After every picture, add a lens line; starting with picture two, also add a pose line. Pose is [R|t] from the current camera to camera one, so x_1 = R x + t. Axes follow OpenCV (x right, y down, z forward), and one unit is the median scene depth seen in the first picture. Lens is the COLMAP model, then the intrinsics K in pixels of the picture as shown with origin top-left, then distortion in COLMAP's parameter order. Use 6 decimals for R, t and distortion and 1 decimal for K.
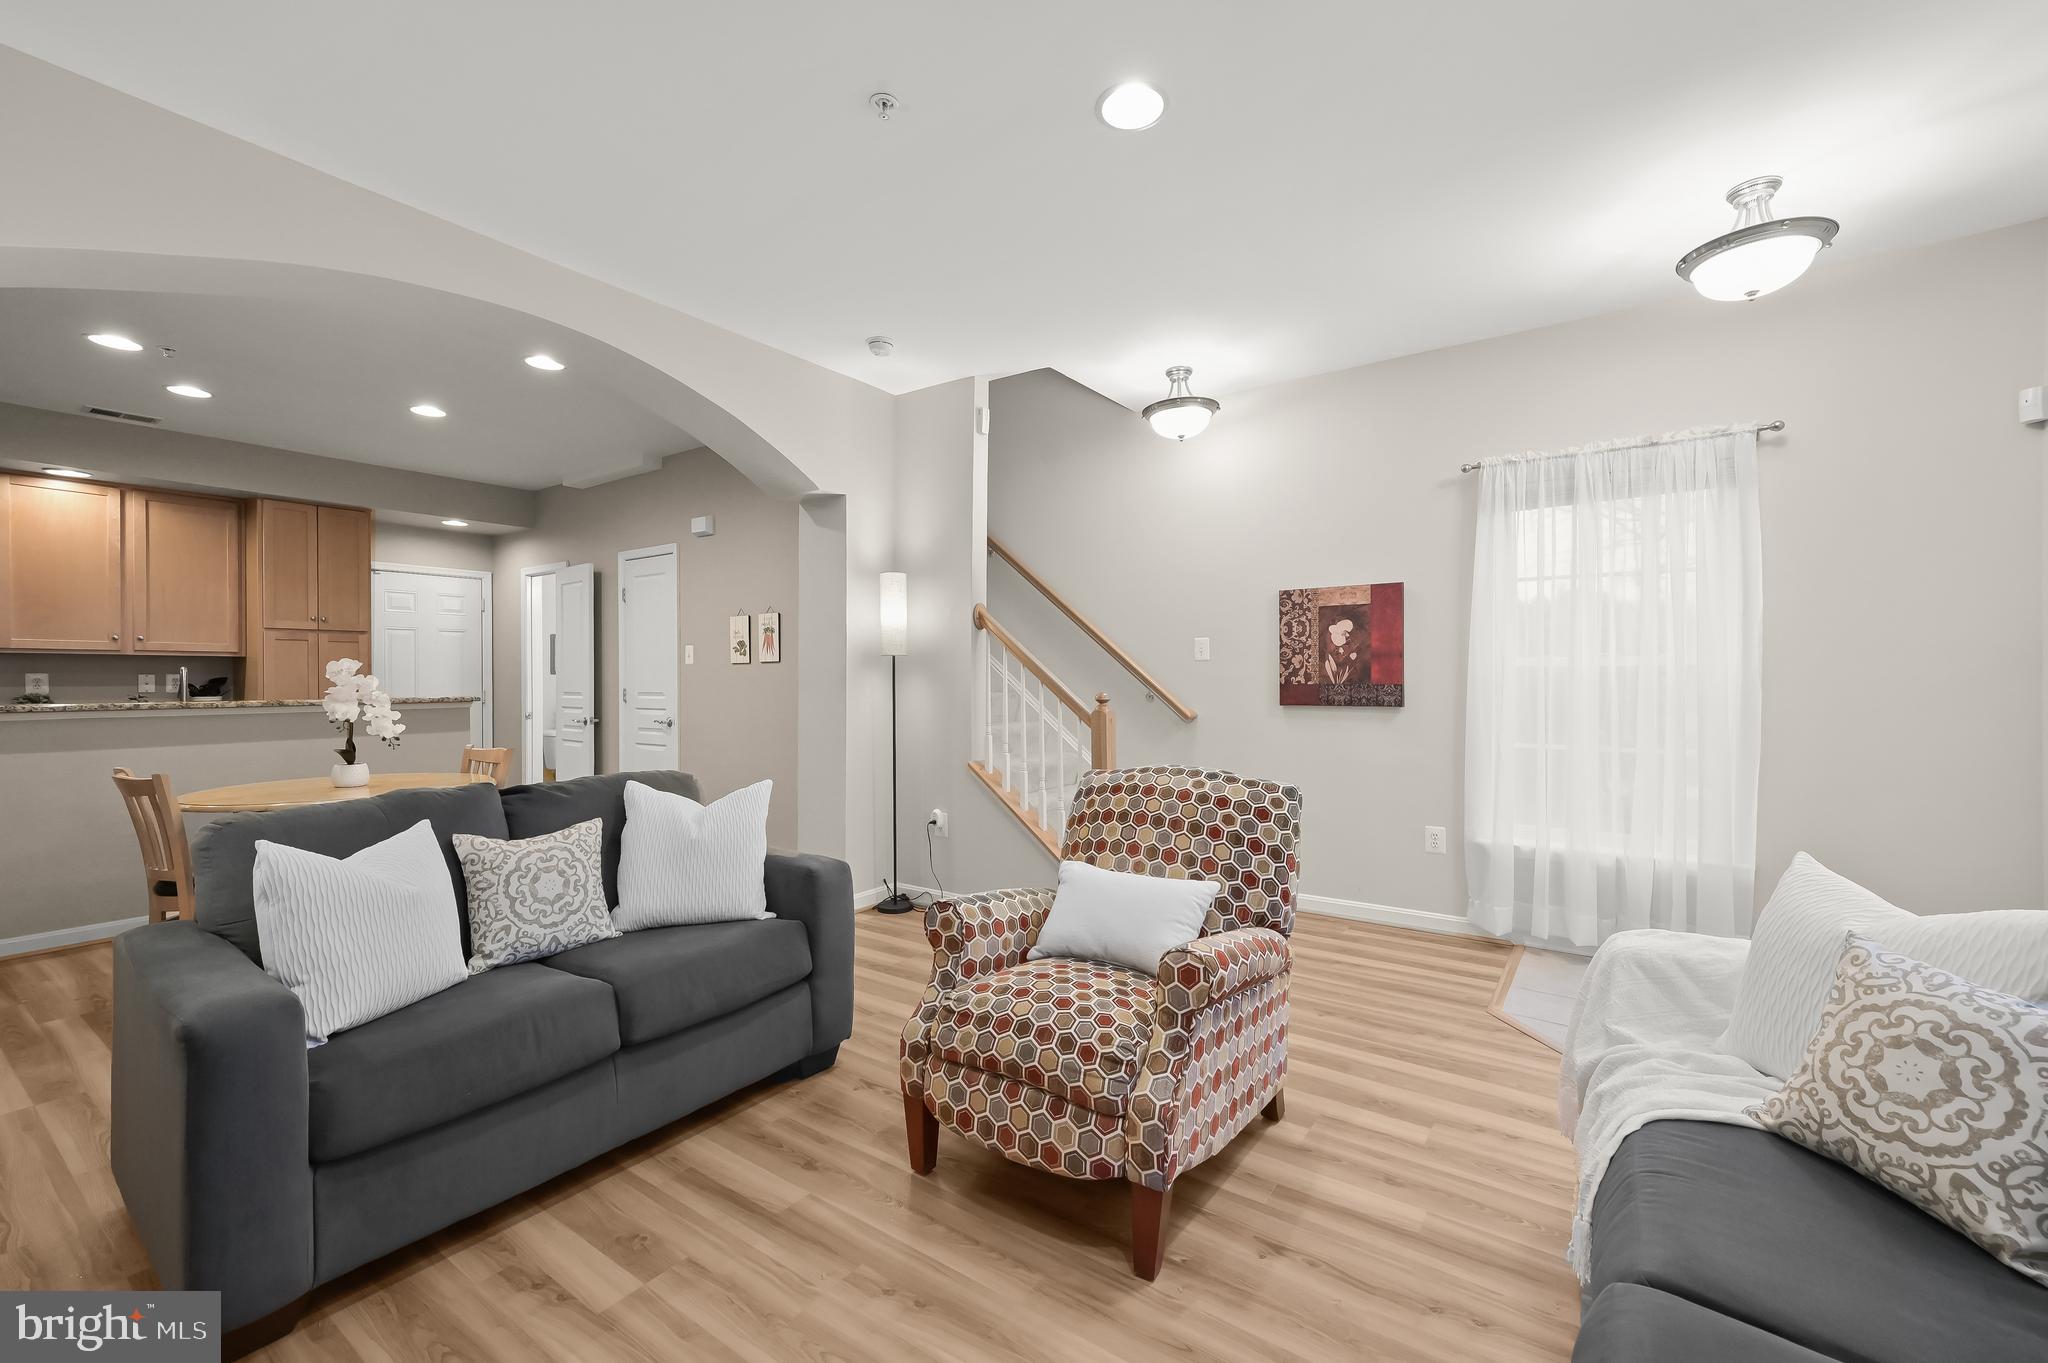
lens RADIAL K [[838.0, 0, 1030.5], [0, 838.0, 678.6], [0, 0, 1]] dist [0.010837, 0.000094]
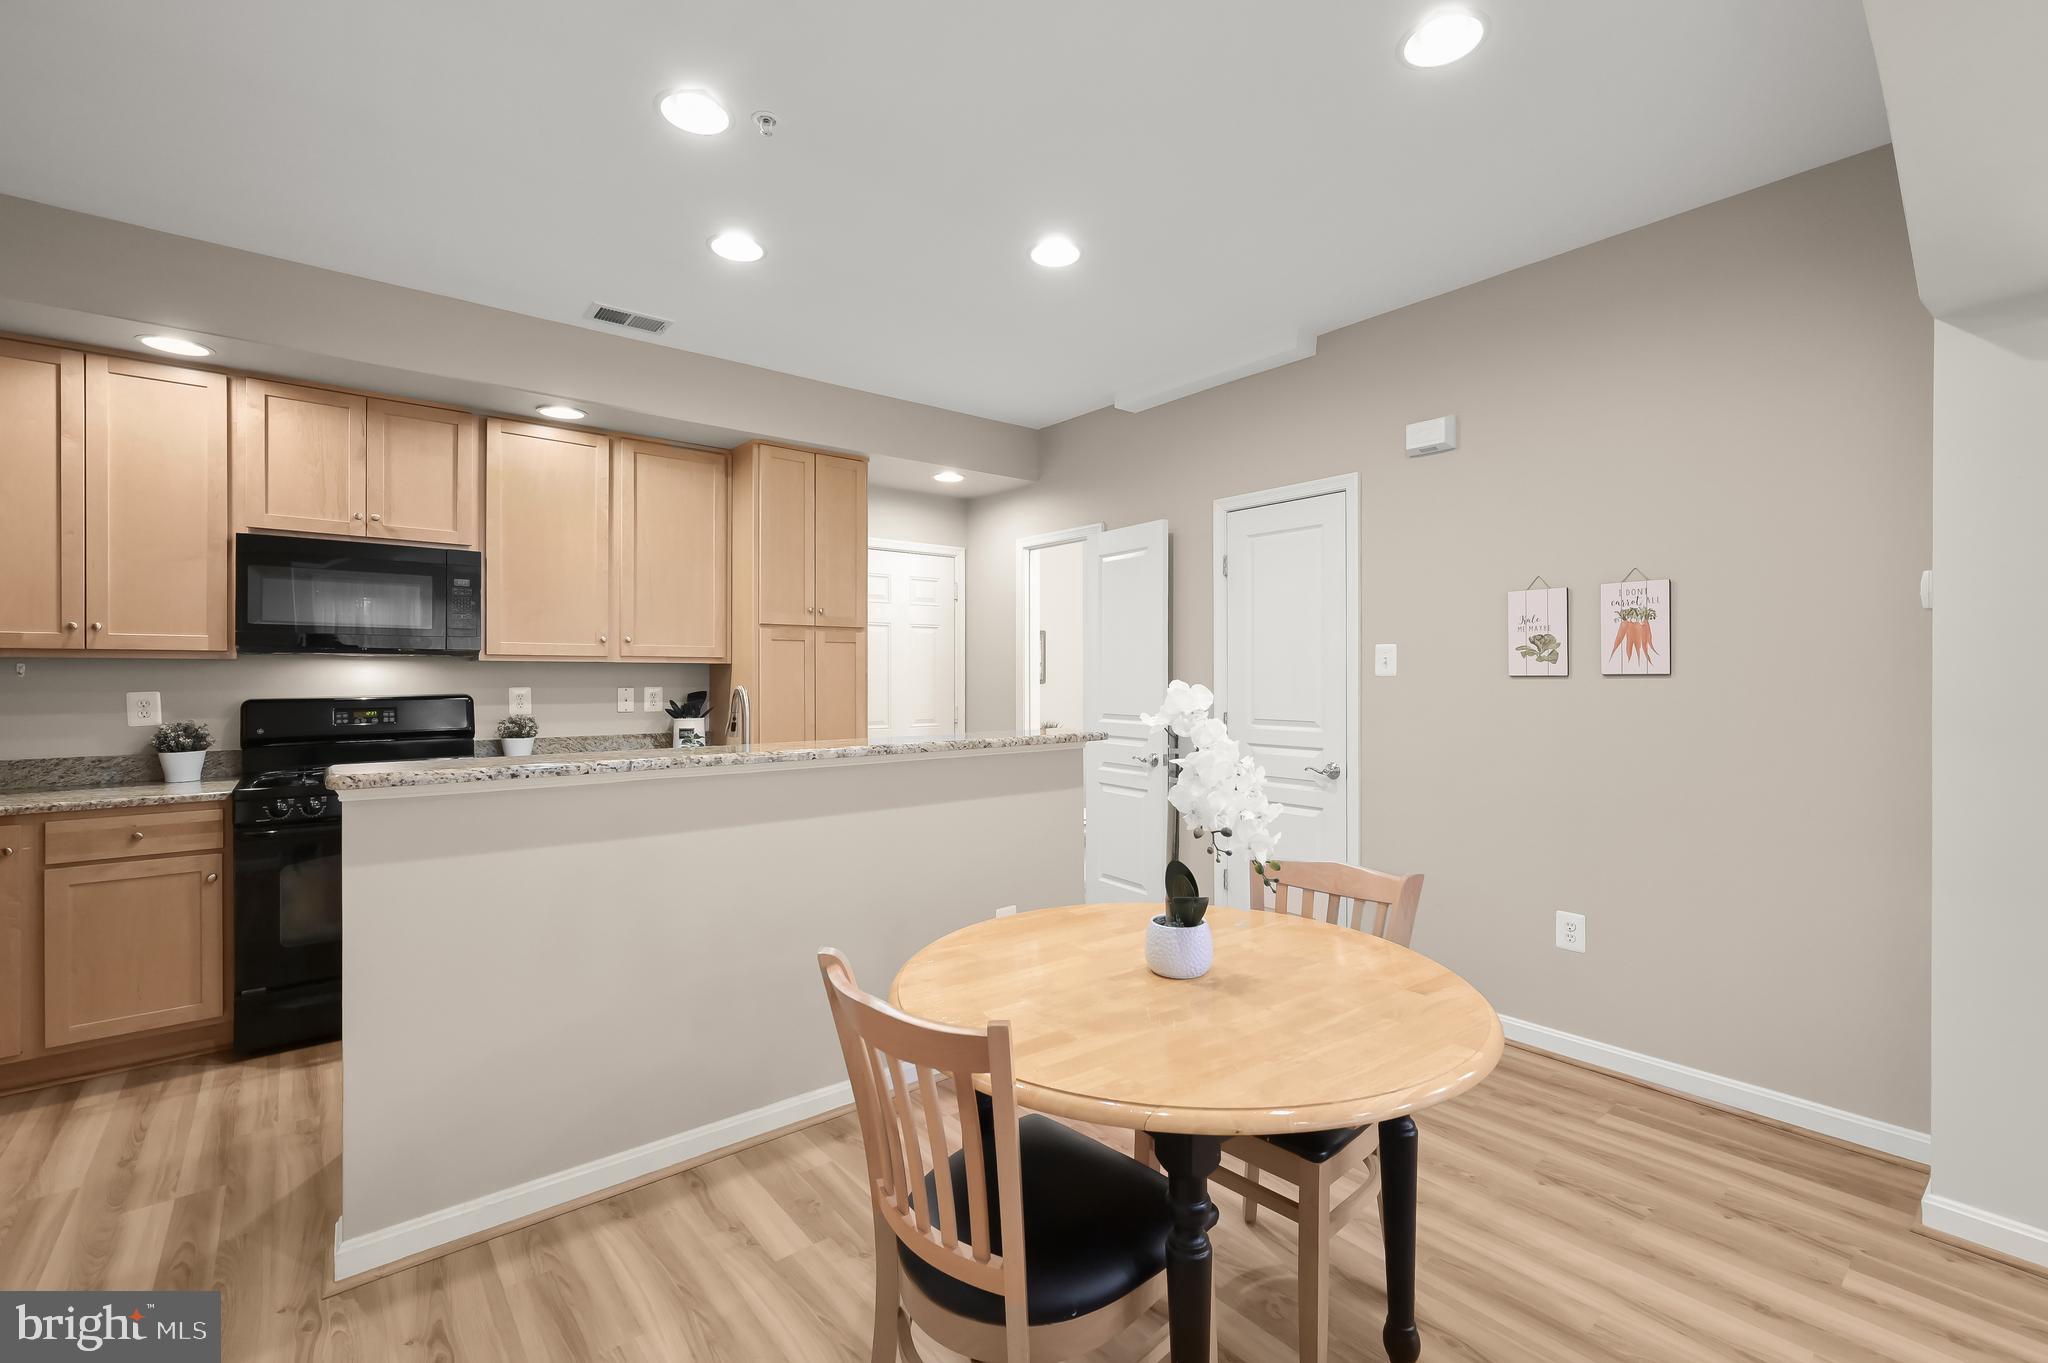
lens RADIAL K [[878.8, 0, 1032.0], [0, 878.8, 673.2], [0, 0, 1]] dist [0.001646, -0.000158]
pose [[0.963836, 0.001936, -0.266489, -0.634556], [-0.002681, 0.999993, -0.002429, -0.022181], [0.266483, 0.003056, 0.963835, 0.447542]]
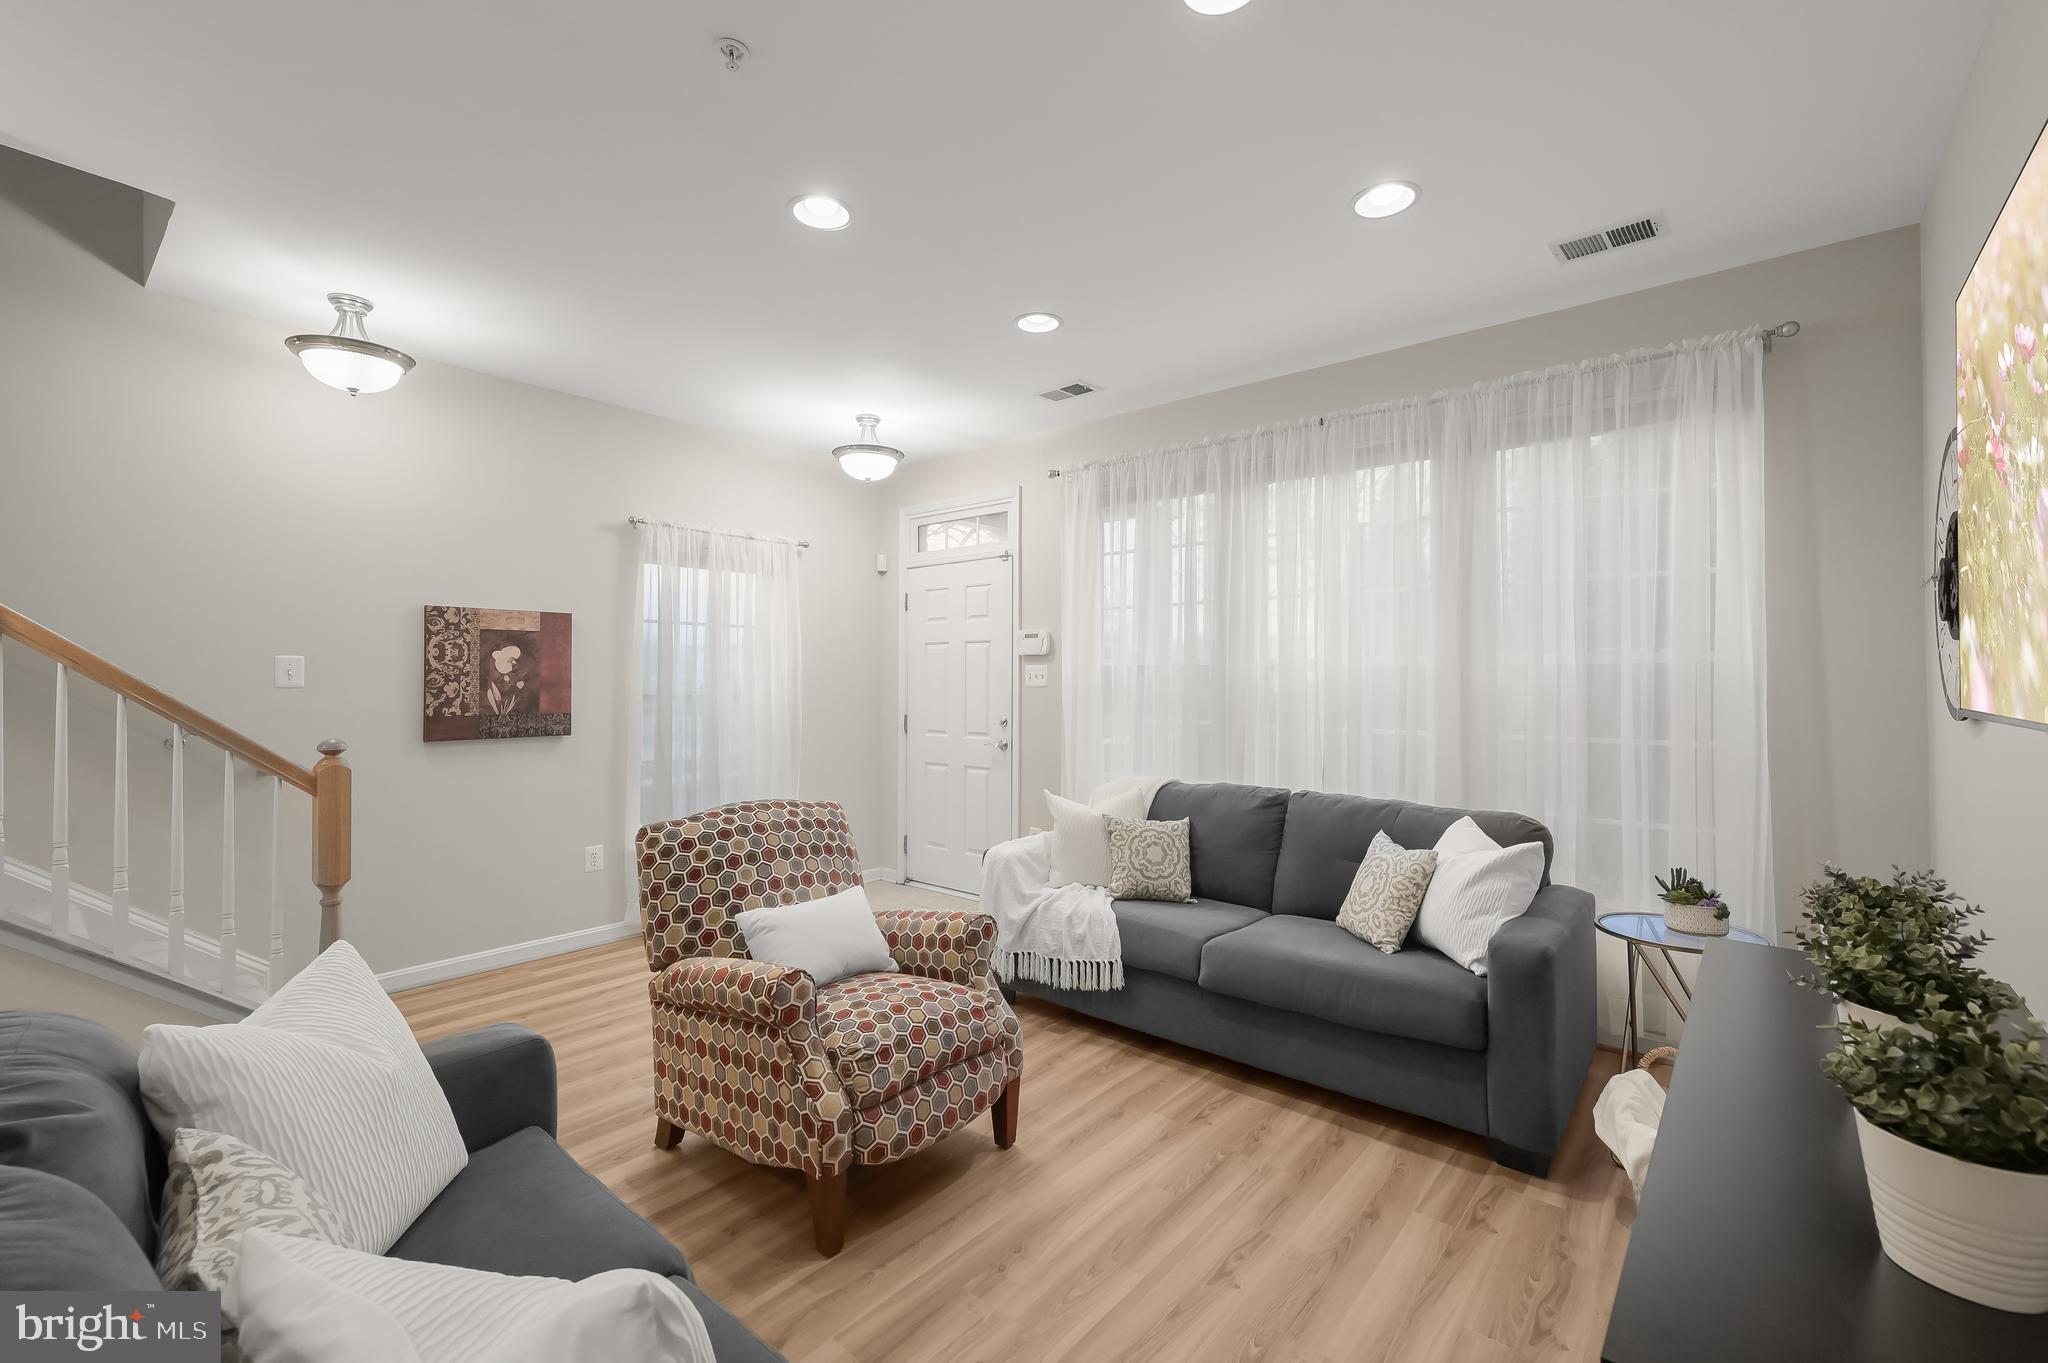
lens RADIAL K [[859.4, 0, 1025.7], [0, 859.4, 671.4], [0, 0, 1]] dist [0.015203, 0.000072]
pose [[0.092257, 0.016254, 0.995603, -0.516700], [-0.000814, 0.999868, -0.016248, -0.025523], [-0.995735, 0.000688, 0.092258, 0.327467]]
